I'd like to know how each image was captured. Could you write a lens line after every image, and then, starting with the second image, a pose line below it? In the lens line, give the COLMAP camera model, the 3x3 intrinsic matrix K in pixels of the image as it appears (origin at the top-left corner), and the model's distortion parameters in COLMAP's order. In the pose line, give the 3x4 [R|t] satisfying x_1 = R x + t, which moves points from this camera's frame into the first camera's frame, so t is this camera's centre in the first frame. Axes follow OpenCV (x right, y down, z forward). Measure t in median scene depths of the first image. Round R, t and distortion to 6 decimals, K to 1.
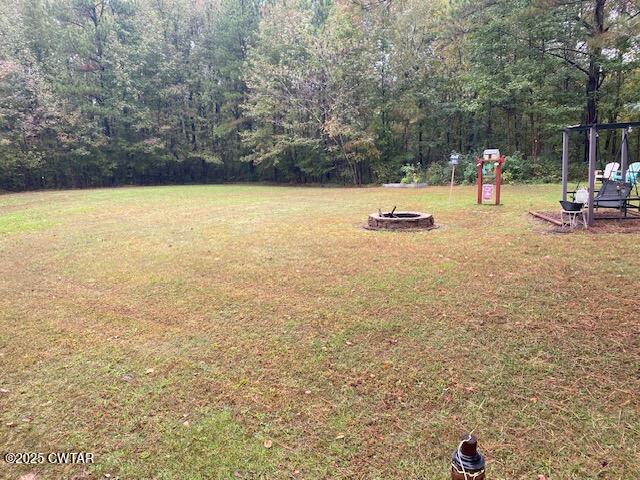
lens RADIAL K [[486.8, 0, 323.3], [0, 486.8, 238.3], [0, 0, 1]] dist [0.029871, -0.034042]
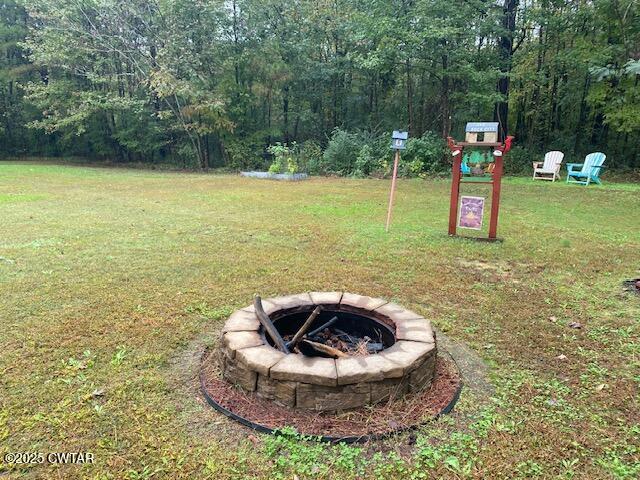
lens RADIAL K [[486.8, 0, 323.1], [0, 486.8, 244.6], [0, 0, 1]] dist [0.029871, -0.034042]
pose [[0.954926, -0.024989, 0.295789, 0.045339], [0.006936, 0.998057, 0.061923, -0.076554], [-0.296762, -0.057081, 0.953244, 0.479242]]
